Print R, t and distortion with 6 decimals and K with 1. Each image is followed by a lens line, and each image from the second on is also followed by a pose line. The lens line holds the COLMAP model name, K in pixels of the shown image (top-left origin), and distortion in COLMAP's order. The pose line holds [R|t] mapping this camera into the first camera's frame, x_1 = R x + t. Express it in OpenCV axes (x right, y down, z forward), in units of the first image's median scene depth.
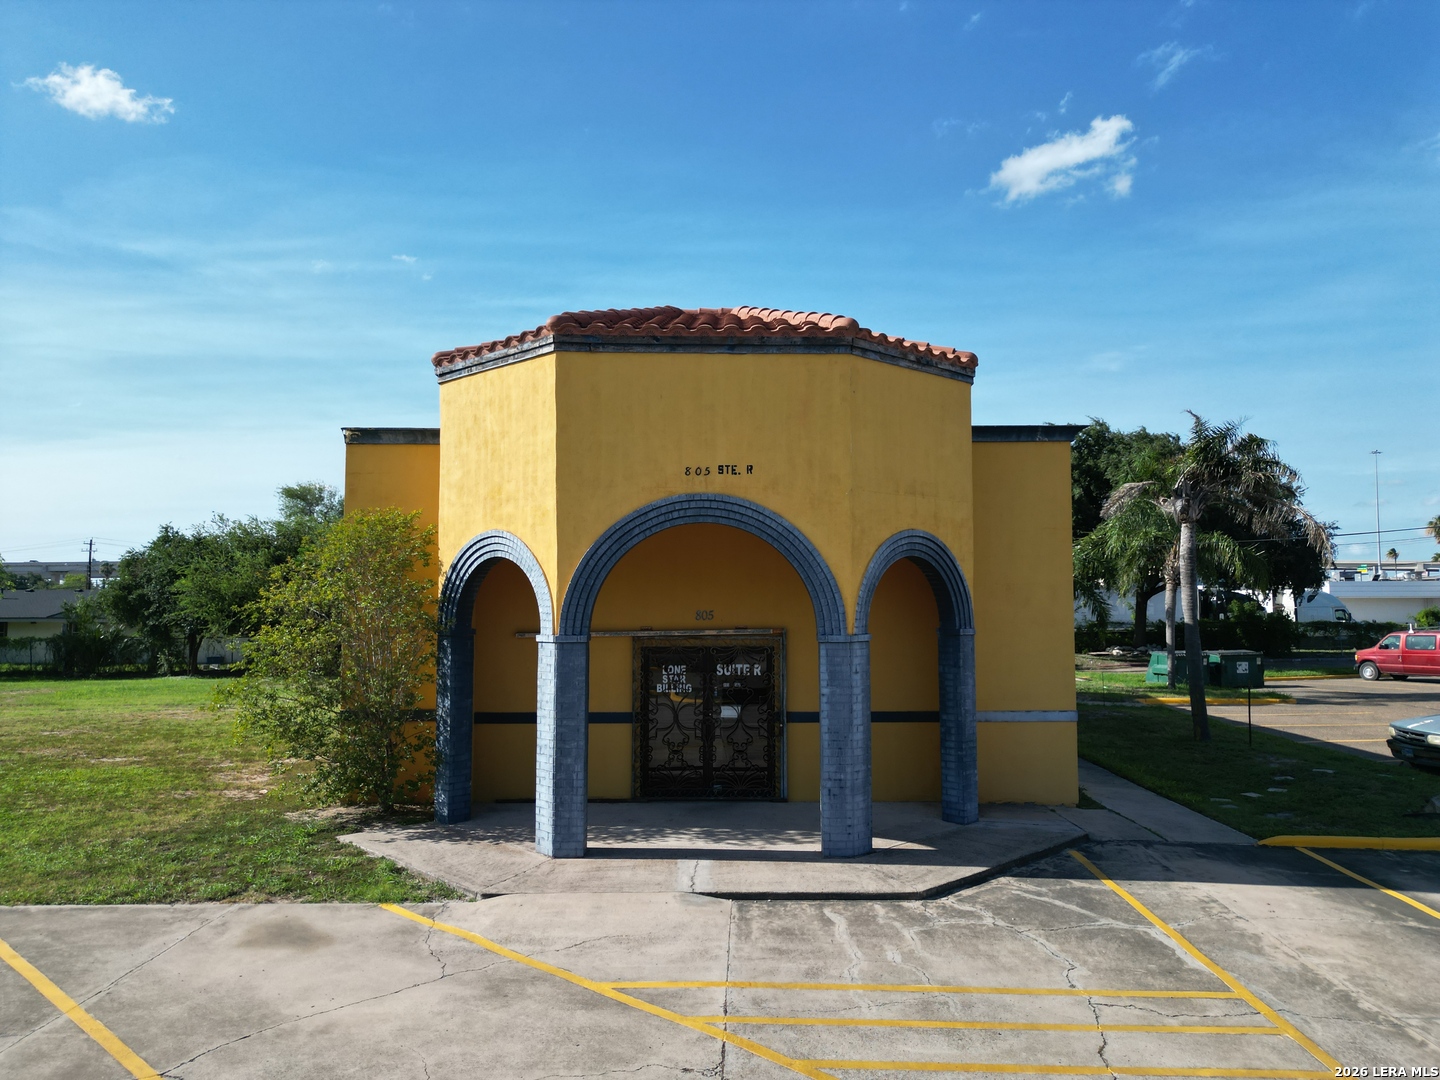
lens RADIAL K [[1007.3, 0, 720.0], [0, 1007.3, 540.0], [0, 0, 1]] dist [0.066895, -0.069797]
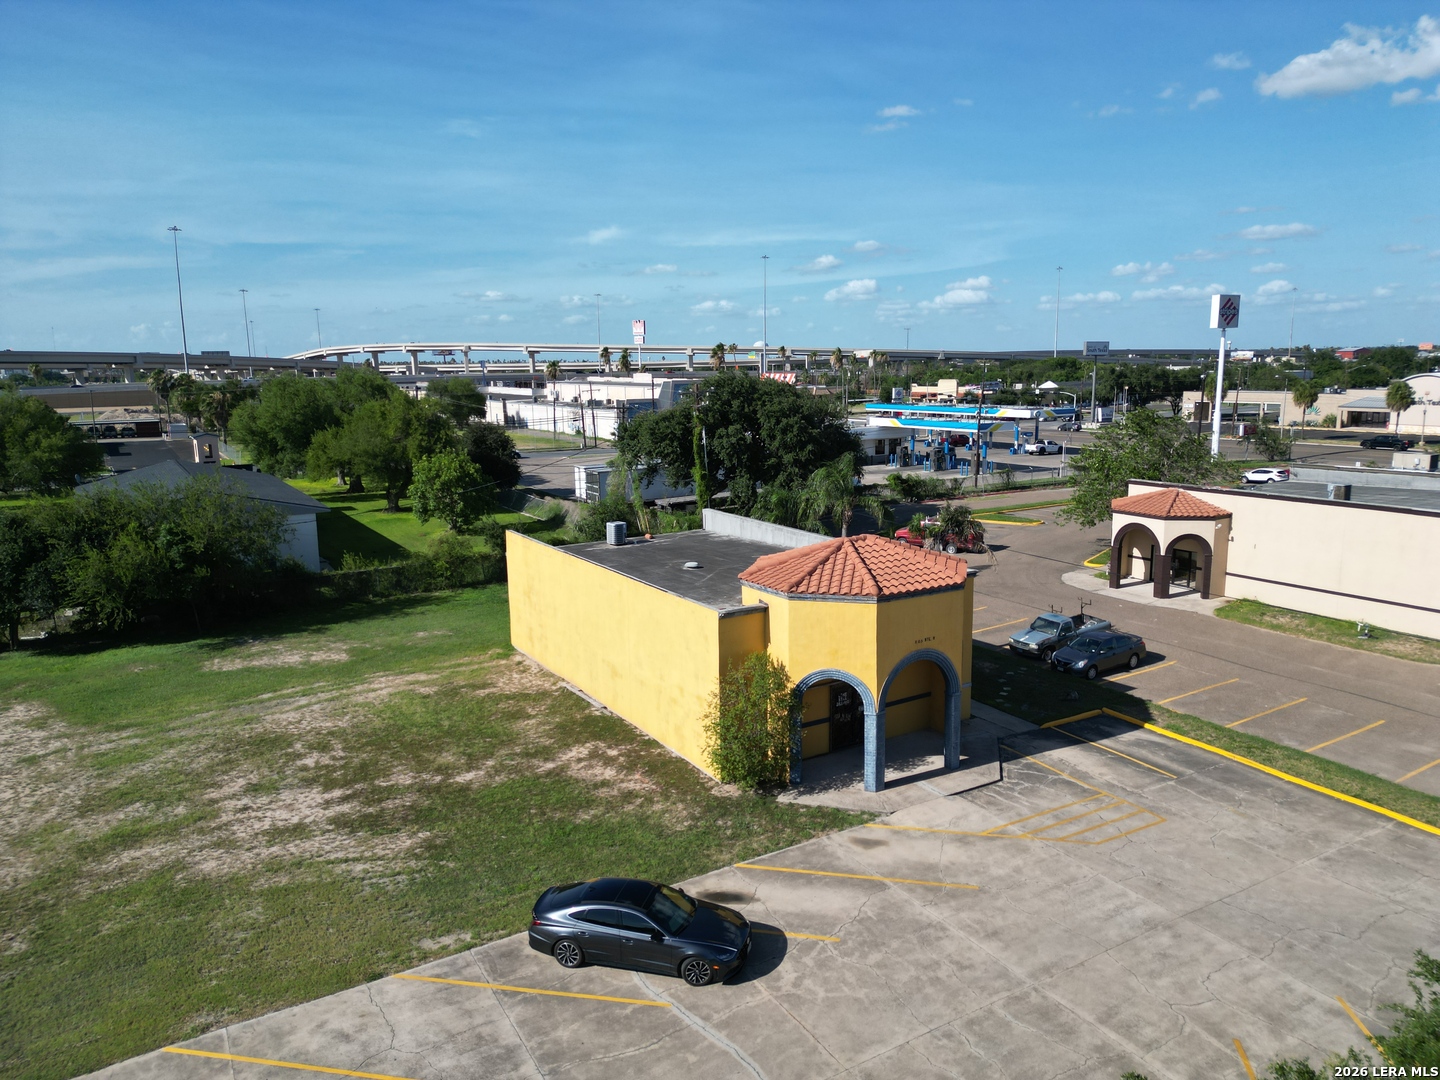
lens RADIAL K [[1003.9, 0, 716.7], [0, 1003.9, 533.6], [0, 0, 1]] dist [0.068690, -0.064204]
pose [[0.851247, -0.100798, 0.514994, -2.113371], [-0.020200, 0.974357, 0.224097, -1.086140], [-0.524377, -0.201165, 0.827382, -0.976067]]
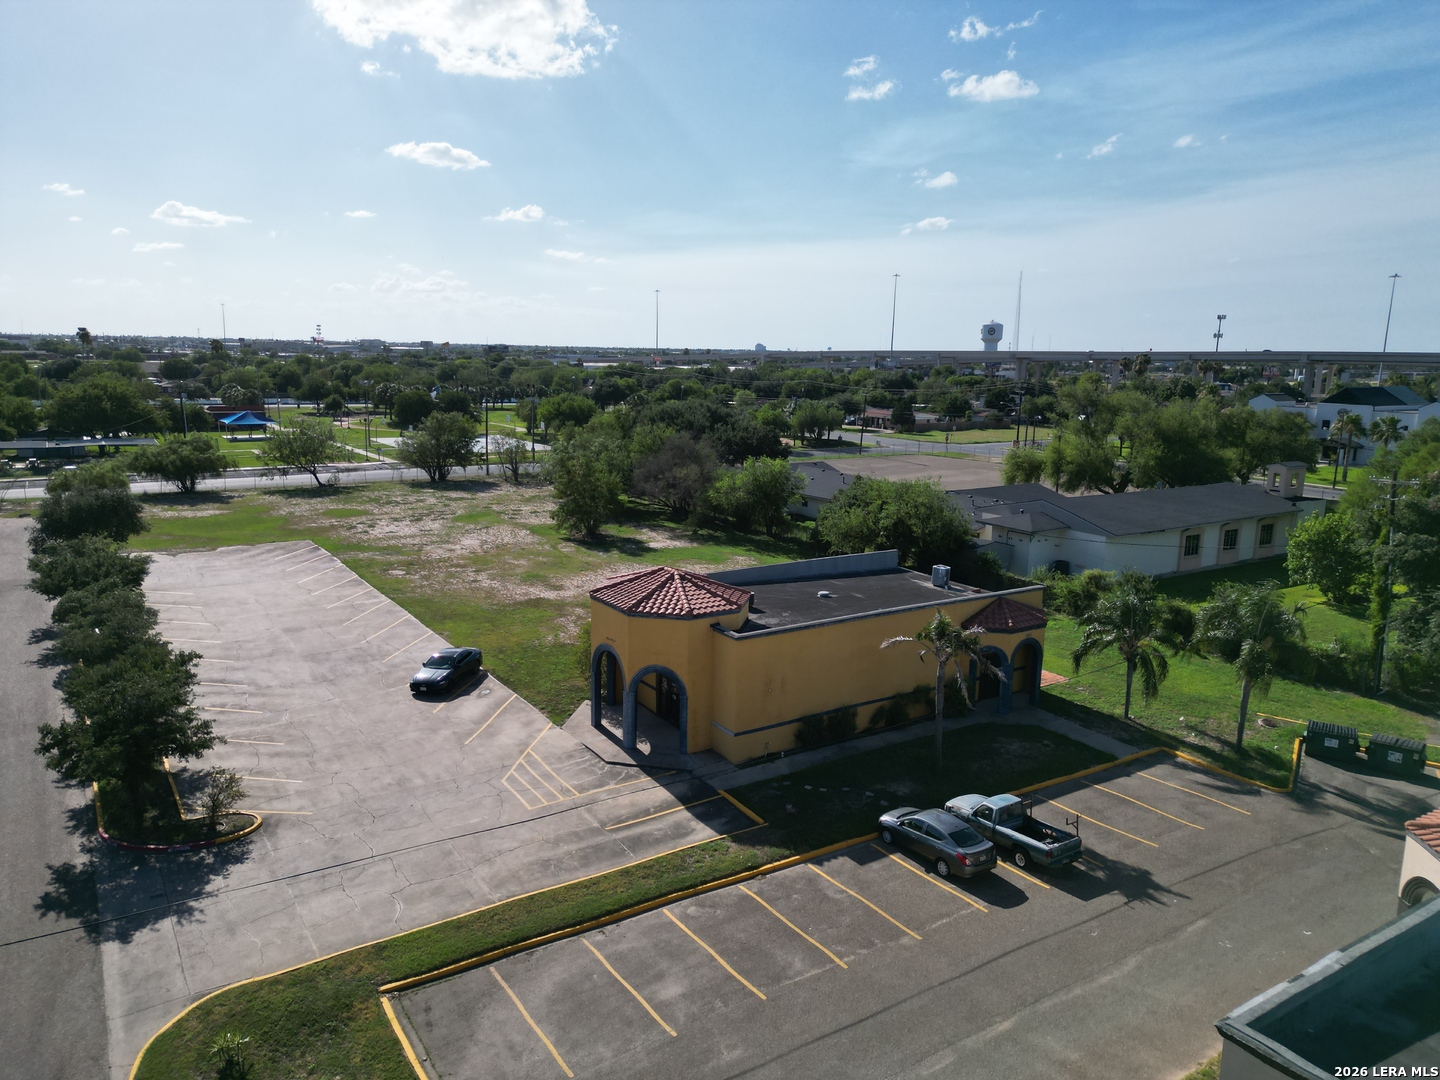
lens RADIAL K [[1024.5, 0, 722.5], [0, 1024.5, 467.8], [0, 0, 1]] dist [0.064450, -0.070701]
pose [[0.557239, 0.108067, -0.823289, 3.855483], [0.033517, 0.987759, 0.152342, -1.475178], [0.829675, -0.112485, 0.546796, -0.765946]]
